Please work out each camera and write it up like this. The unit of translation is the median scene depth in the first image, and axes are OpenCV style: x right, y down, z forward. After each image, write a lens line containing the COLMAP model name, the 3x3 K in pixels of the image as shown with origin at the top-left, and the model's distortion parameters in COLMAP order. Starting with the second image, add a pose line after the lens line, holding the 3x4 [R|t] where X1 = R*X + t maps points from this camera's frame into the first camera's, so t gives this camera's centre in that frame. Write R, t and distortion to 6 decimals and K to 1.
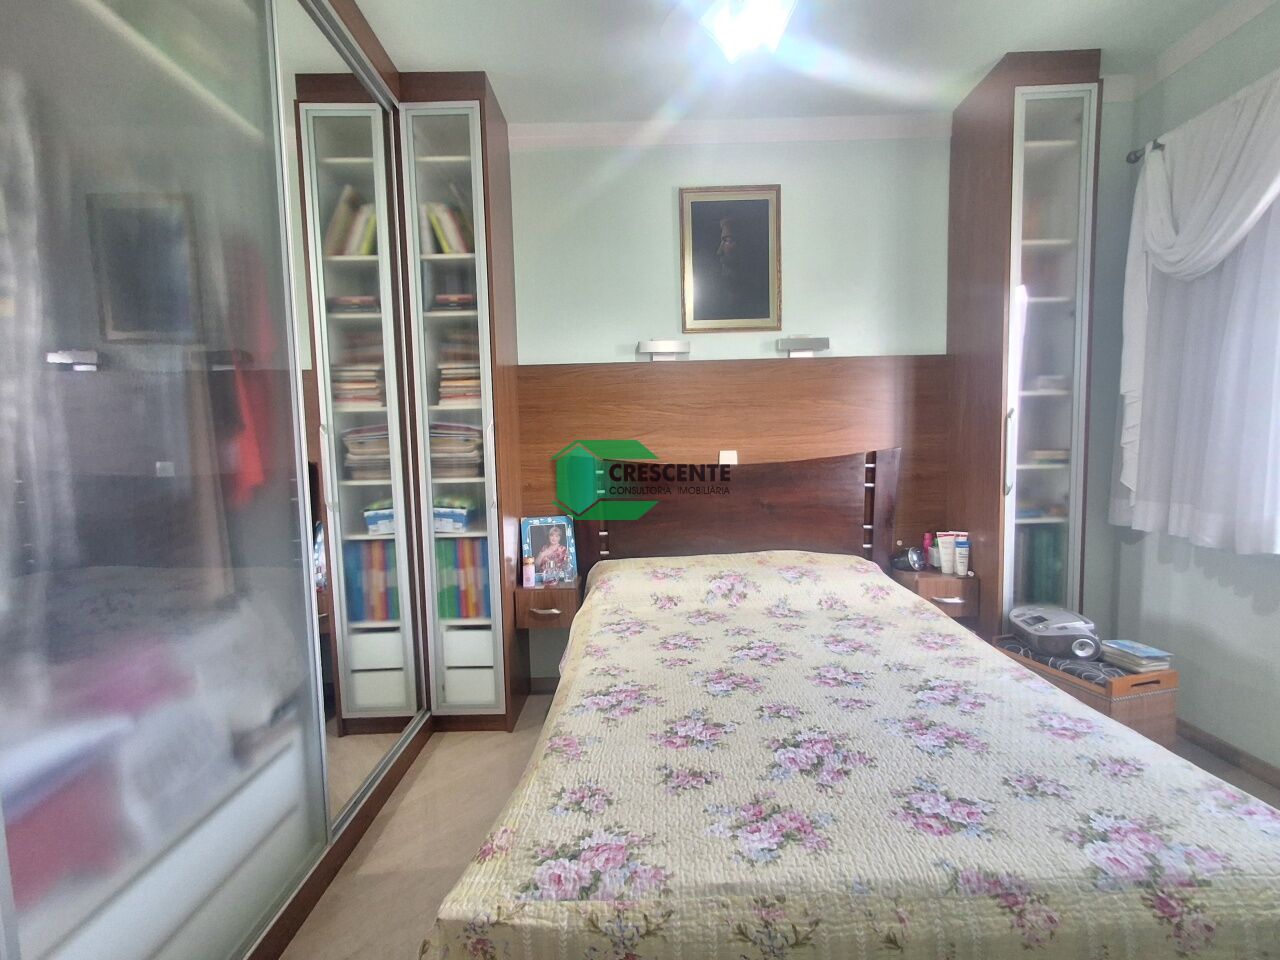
lens RADIAL K [[579.0, 0, 636.5], [0, 579.0, 486.3], [0, 0, 1]] dist [0.000397, -0.000462]
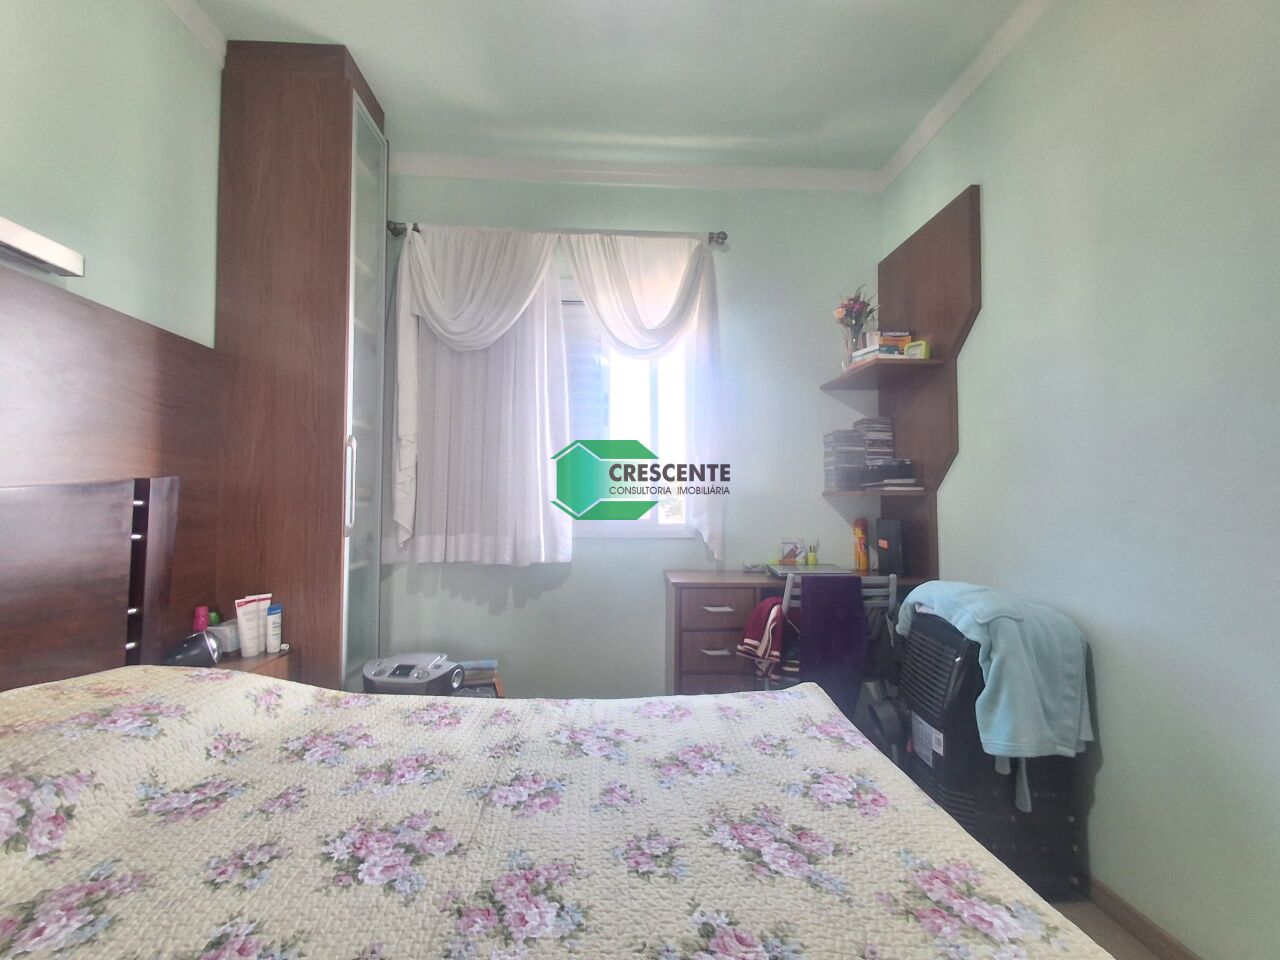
lens RADIAL K [[586.4, 0, 632.9], [0, 586.4, 476.7], [0, 0, 1]] dist [-0.000019, -0.000827]
pose [[-0.053410, 0.072002, 0.995973, -0.265138], [0.078544, 0.994610, -0.067692, 0.020925], [-0.995479, 0.074613, -0.058778, 0.682280]]
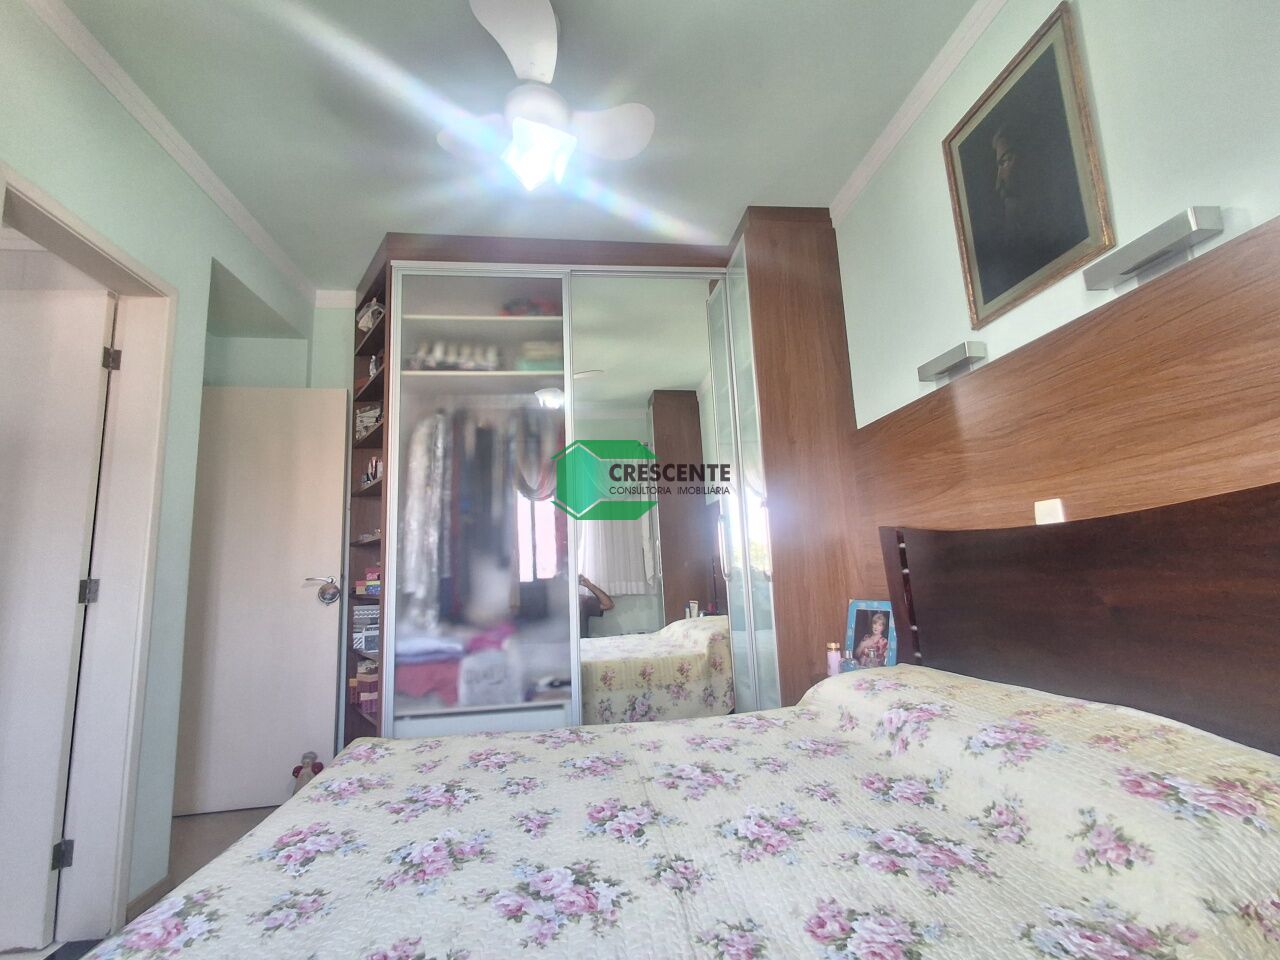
lens RADIAL K [[579.0, 0, 636.5], [0, 579.0, 486.3], [0, 0, 1]] dist [0.000397, -0.000462]
pose [[0.123197, -0.127915, -0.984104, 0.834376], [-0.039745, 0.990226, -0.133687, 0.018600], [0.991586, 0.055583, 0.116909, 0.699211]]
